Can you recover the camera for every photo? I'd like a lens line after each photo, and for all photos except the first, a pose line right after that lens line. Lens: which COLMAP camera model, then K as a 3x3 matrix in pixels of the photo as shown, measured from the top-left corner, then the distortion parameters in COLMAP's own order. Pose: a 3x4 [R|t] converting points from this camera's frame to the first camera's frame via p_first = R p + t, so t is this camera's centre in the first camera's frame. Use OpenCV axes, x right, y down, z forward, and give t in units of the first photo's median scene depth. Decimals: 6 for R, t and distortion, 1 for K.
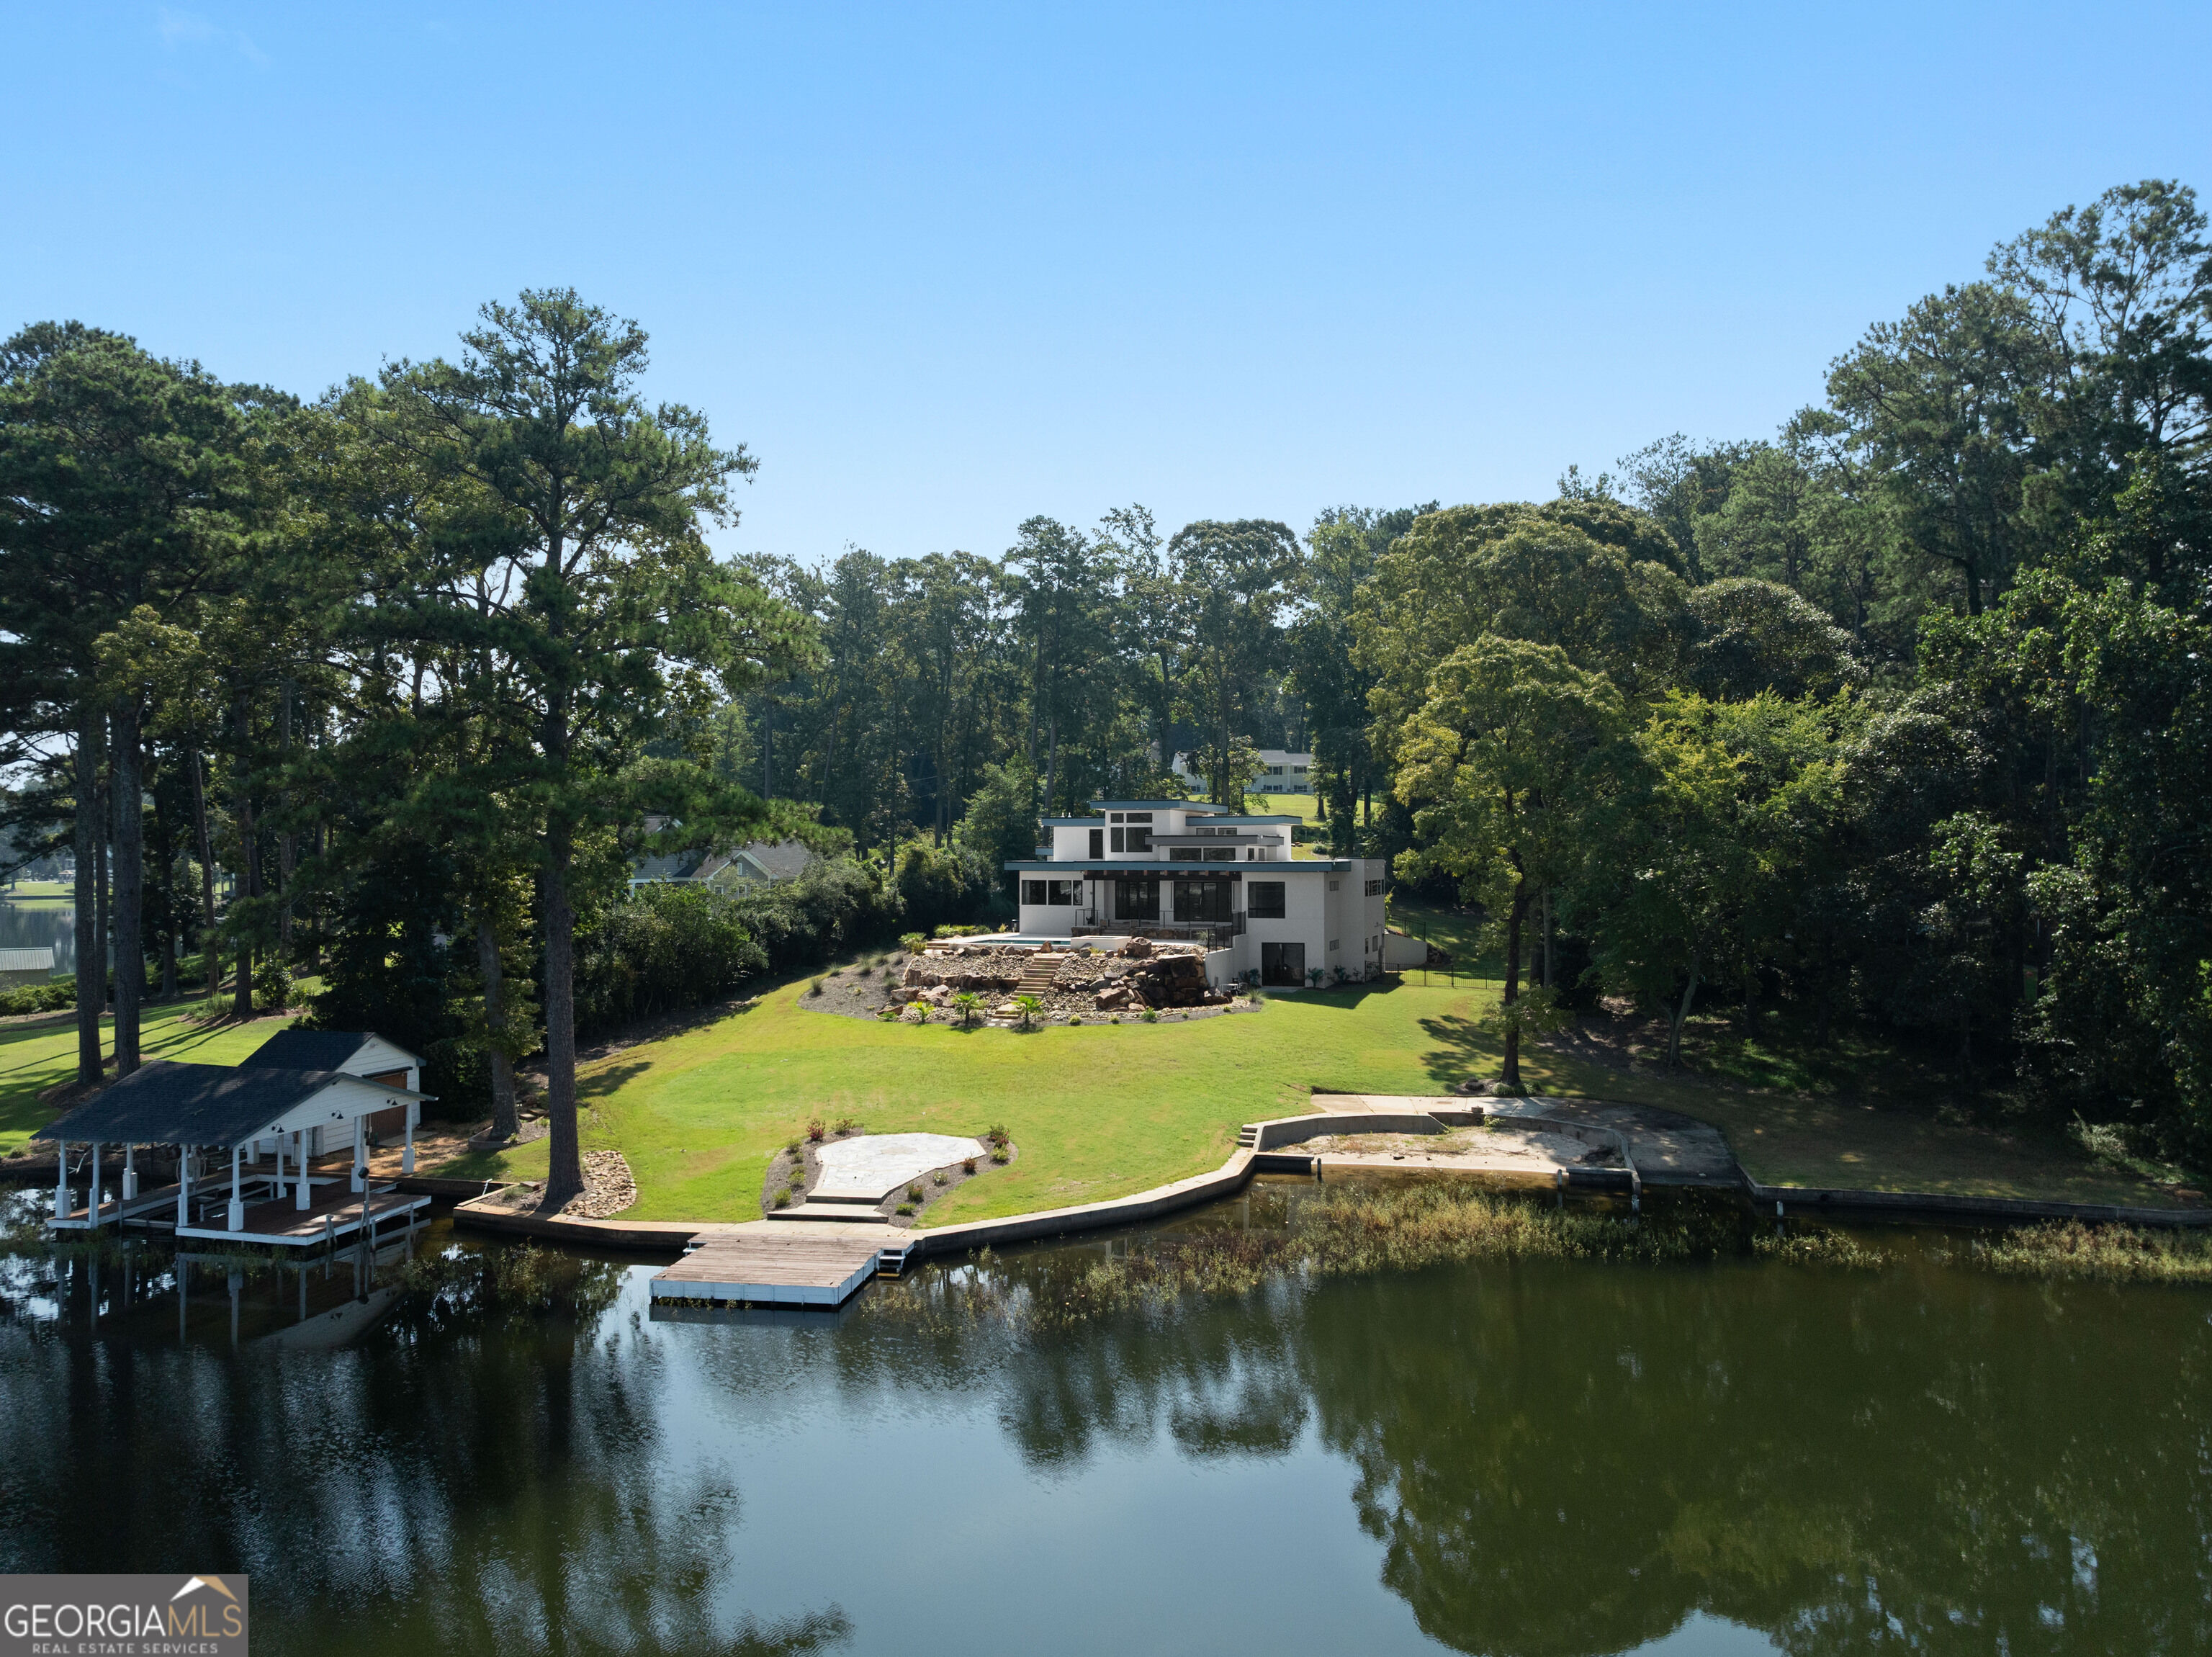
lens RADIAL K [[1574.0, 0, 1116.5], [0, 1574.0, 885.0], [0, 0, 1]] dist [-0.024638, 0.001087]
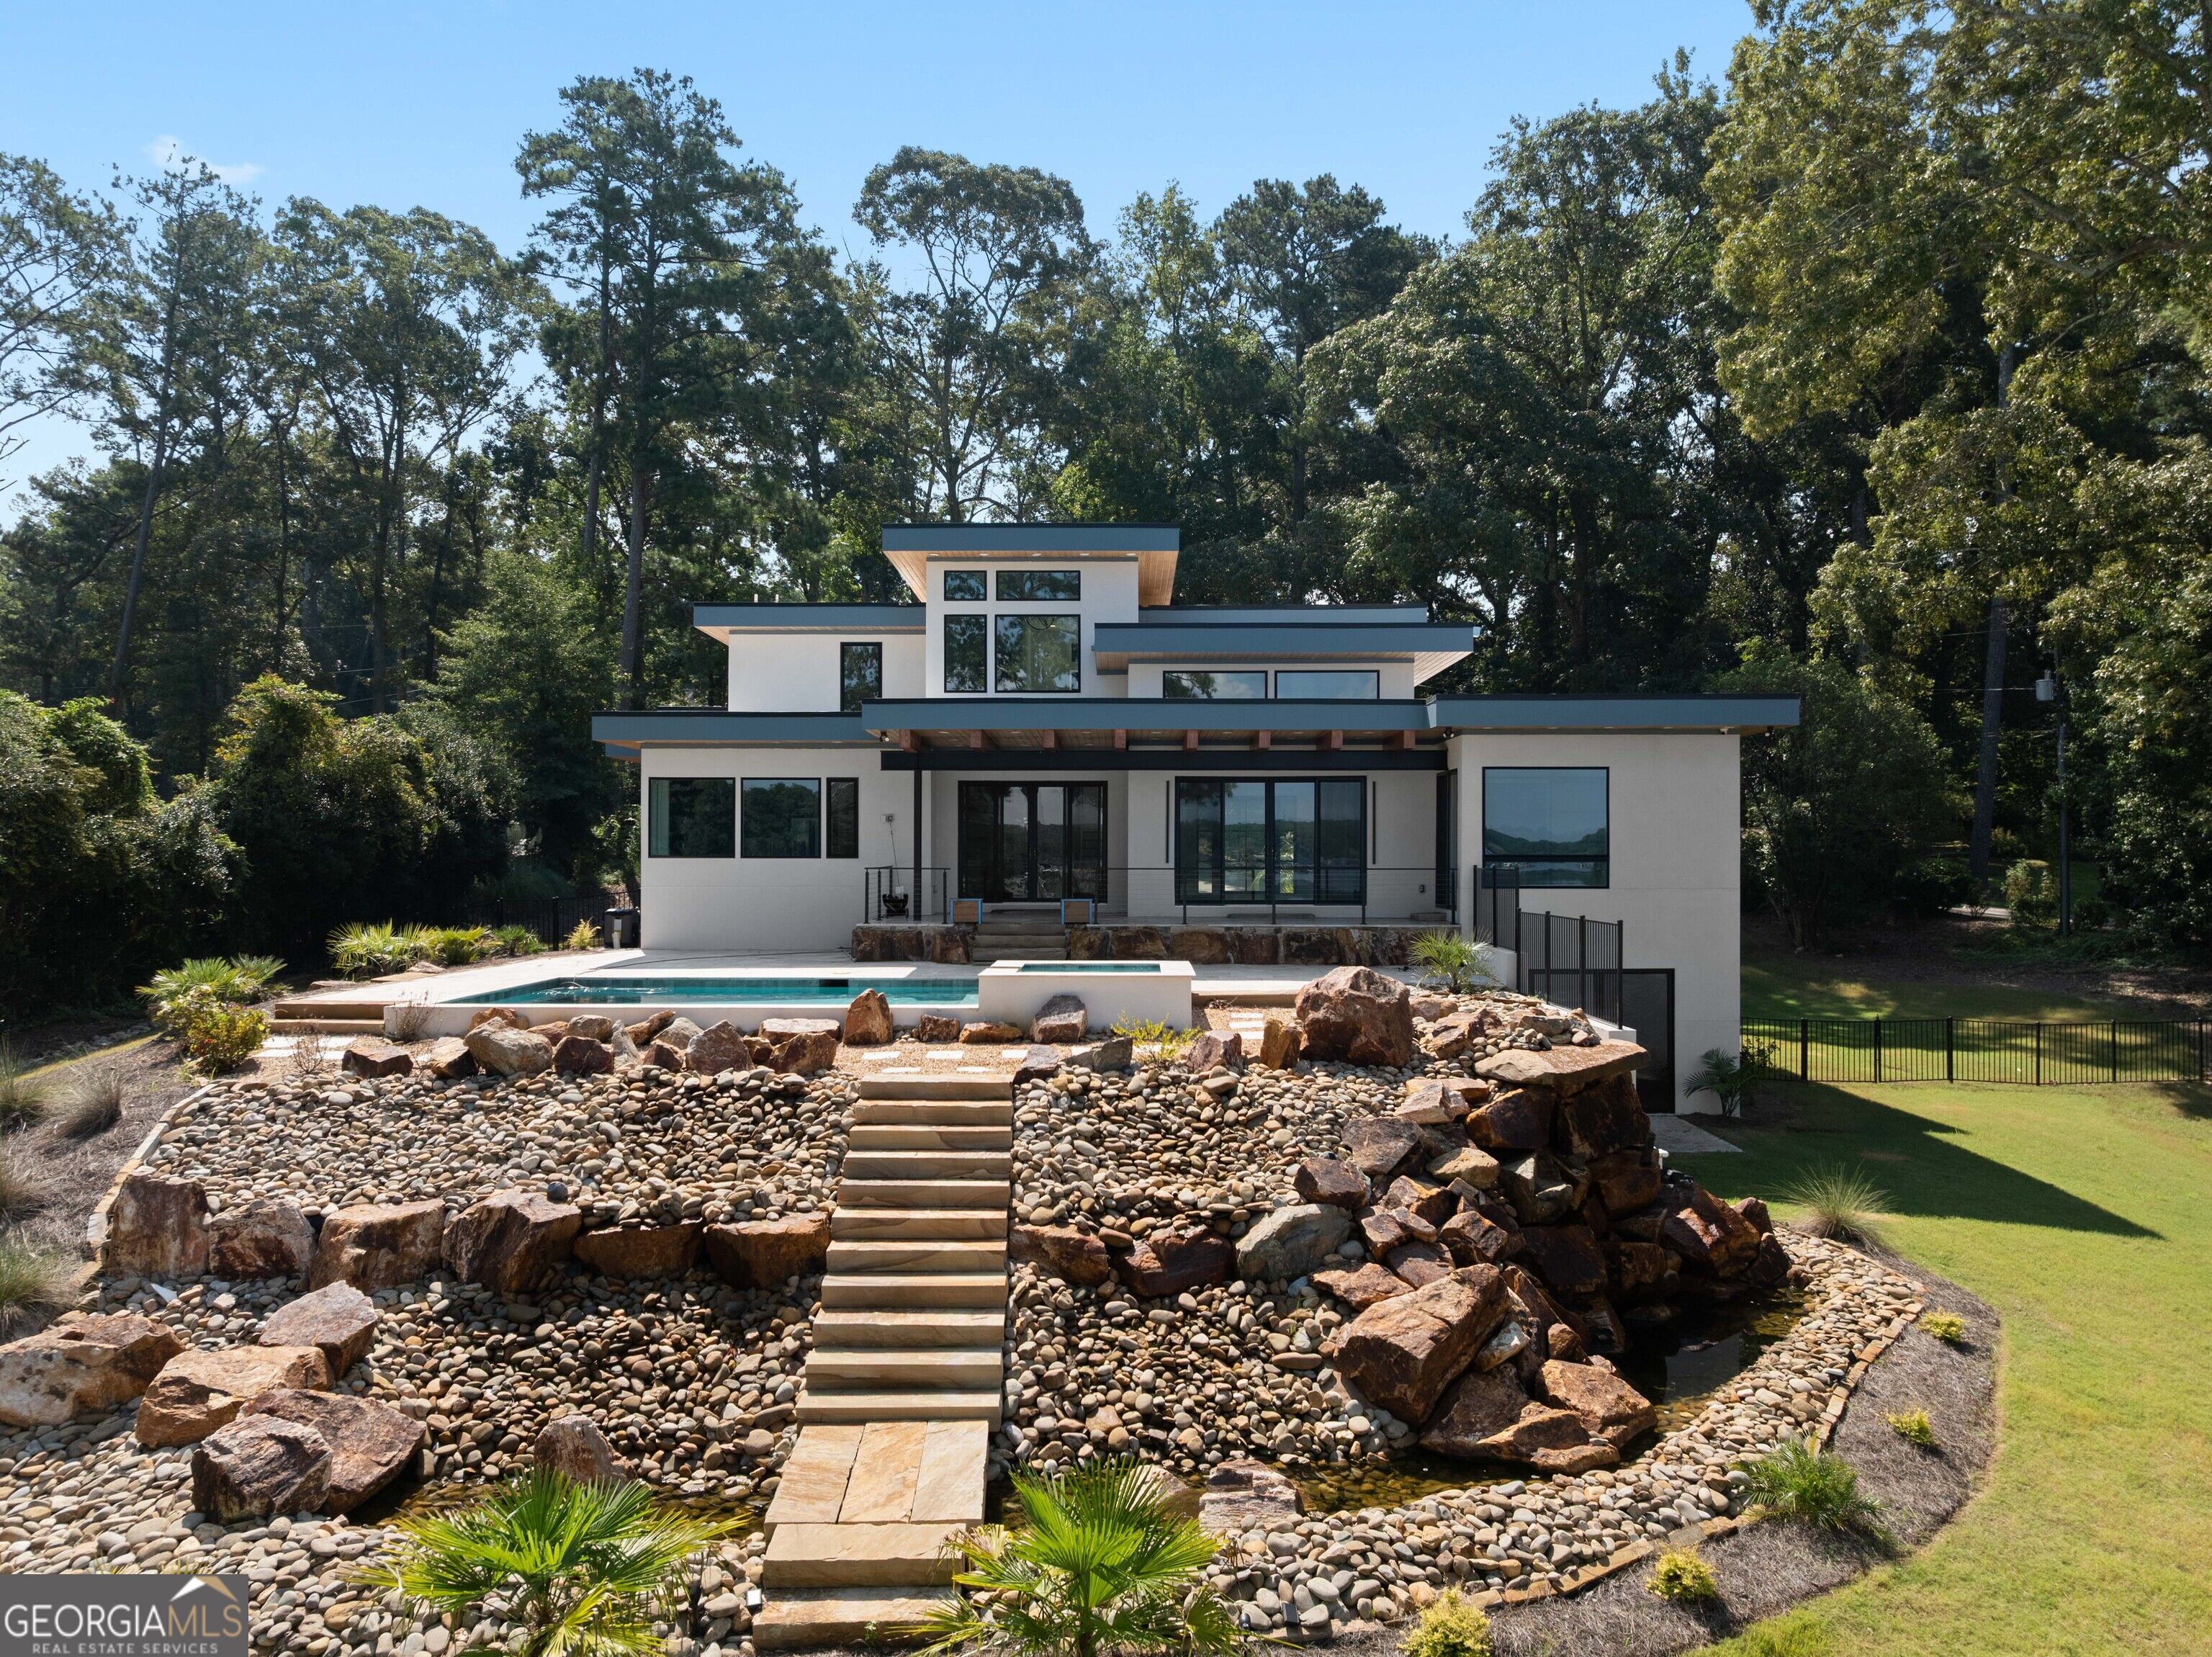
lens RADIAL K [[1574.2, 0, 1105.1], [0, 1574.2, 855.0], [0, 0, 1]] dist [-0.020989, 0.003023]
pose [[0.950578, 0.002337, 0.310476, -0.072977], [0.004391, 0.999770, -0.020969, 0.019411], [-0.310454, 0.021296, 0.950350, 0.703038]]
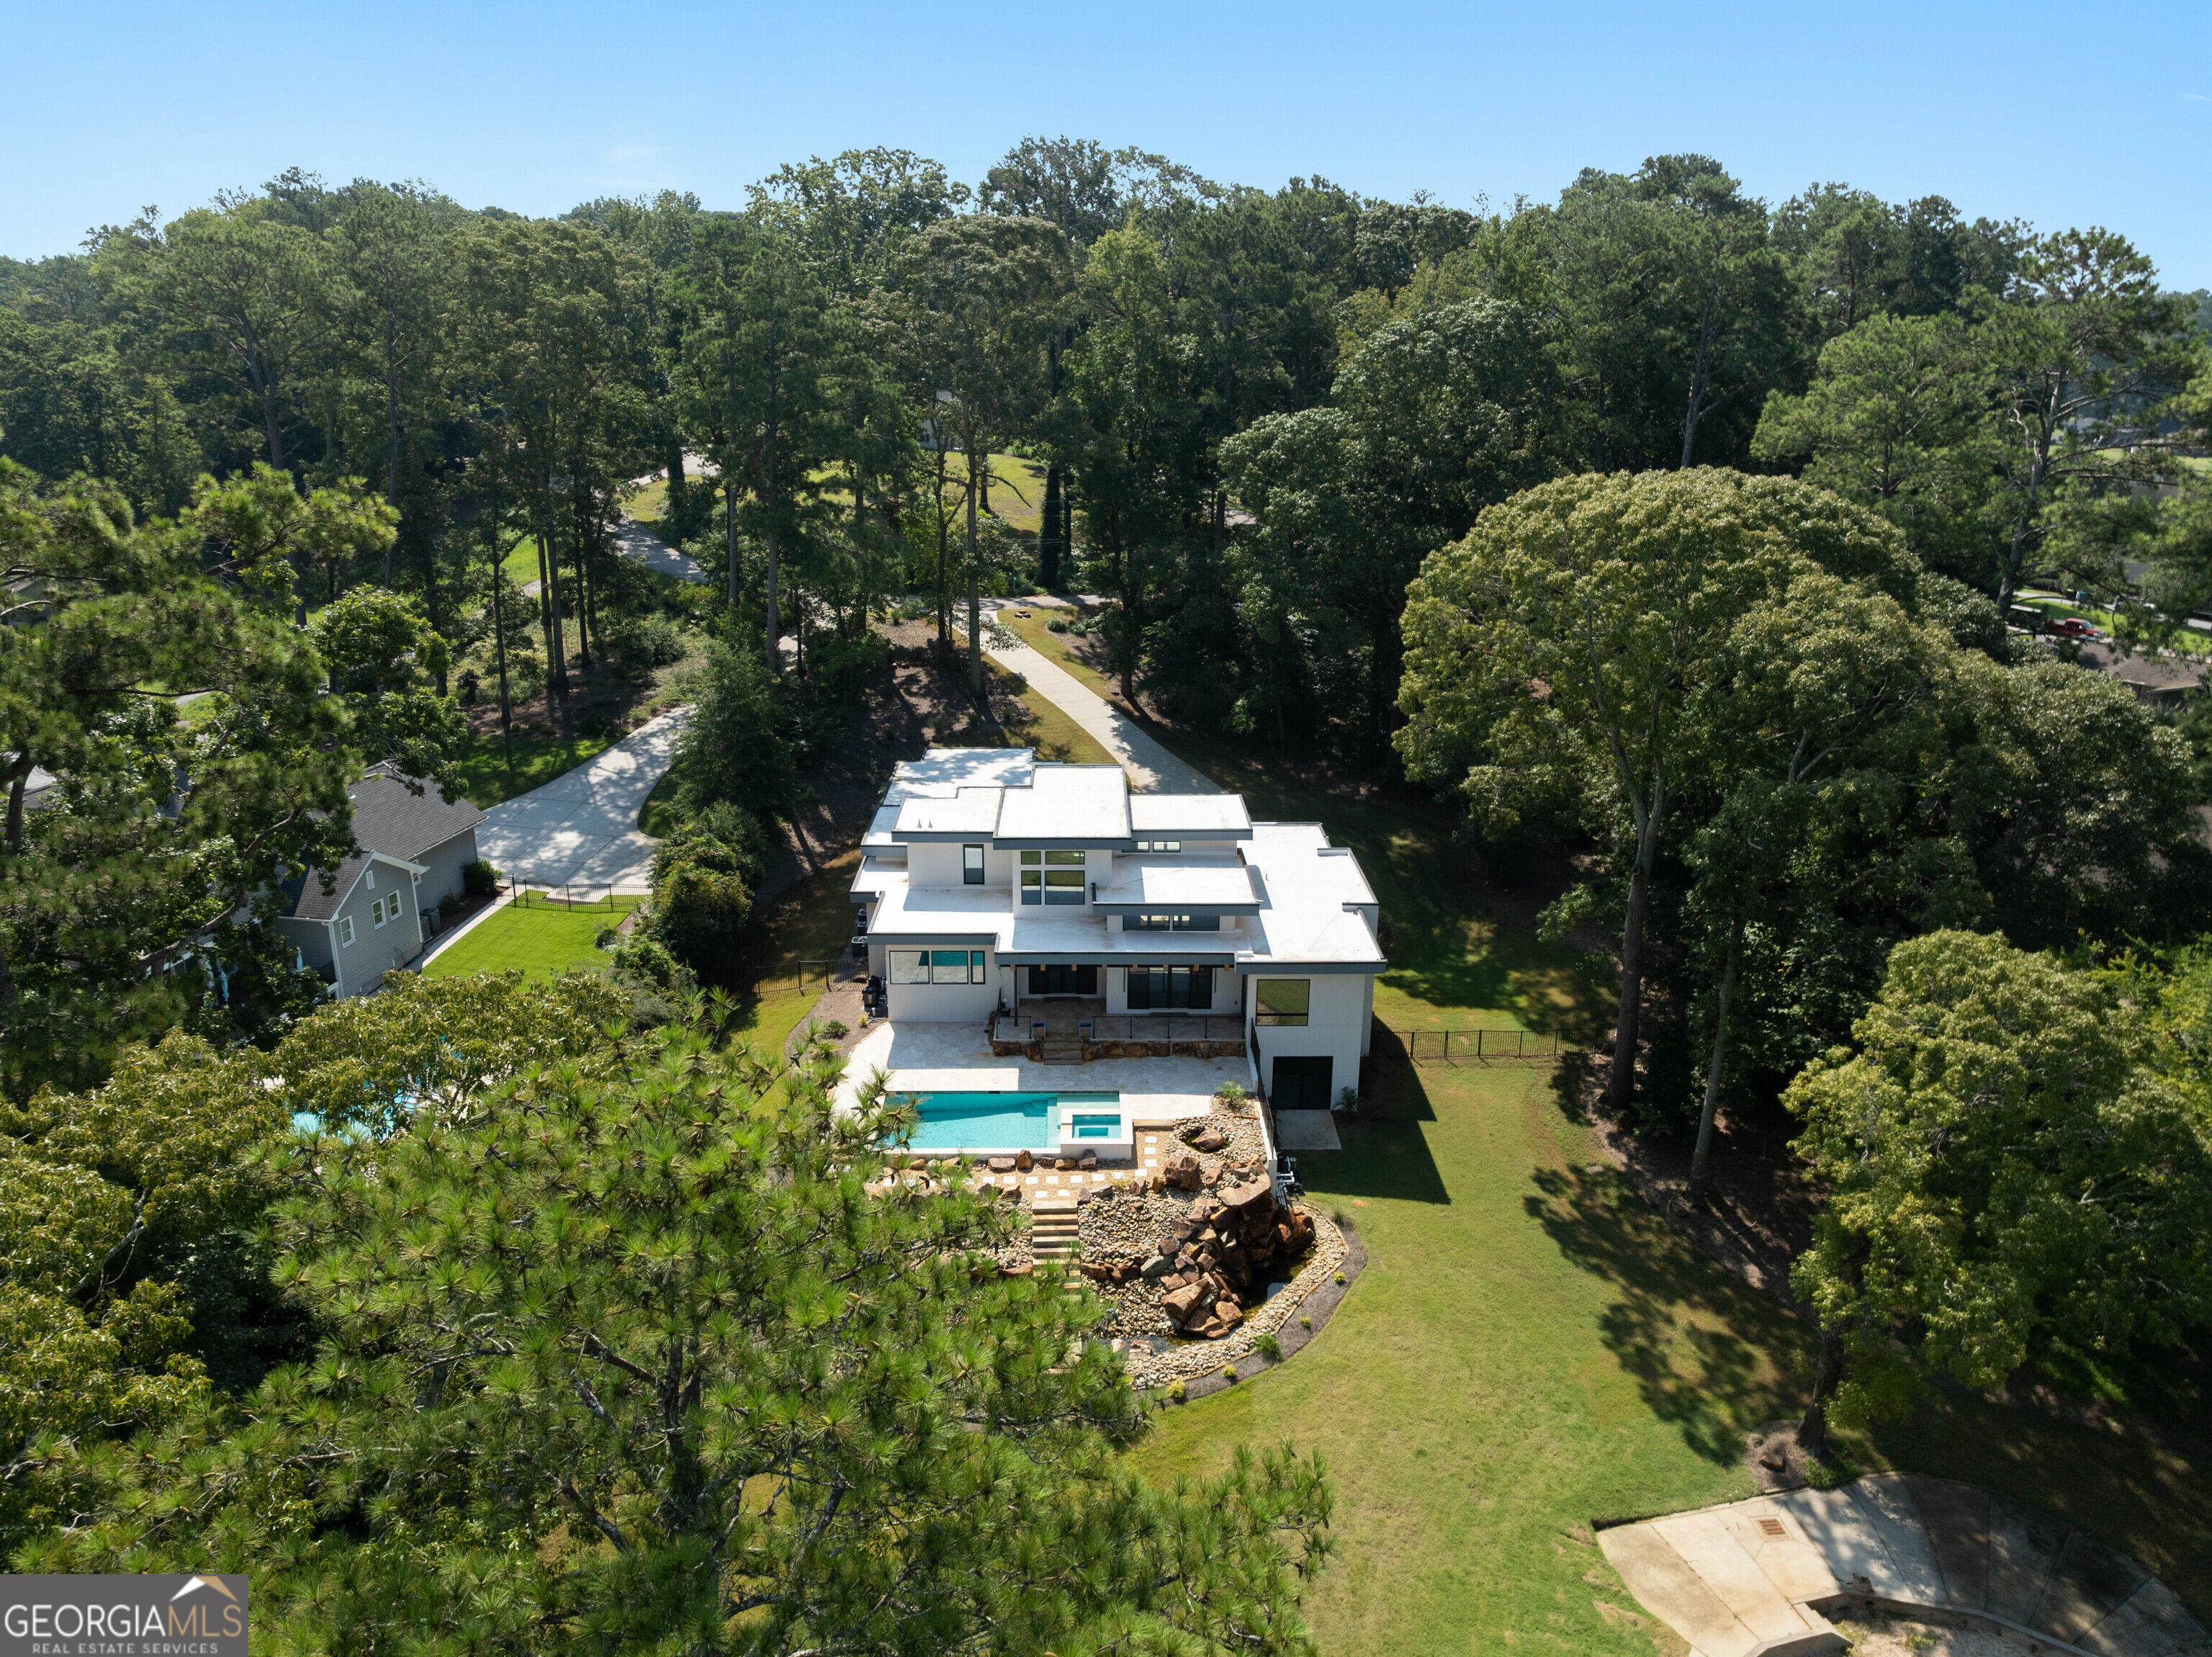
lens RADIAL K [[1591.1, 0, 1106.0], [0, 1591.1, 828.5], [0, 0, 1]] dist [0.004276, 0.000594]
pose [[0.940996, -0.097134, 0.324177, -0.194754], [-0.002894, 0.955579, 0.294721, -0.263015], [-0.338404, -0.278270, 0.898915, 0.380531]]
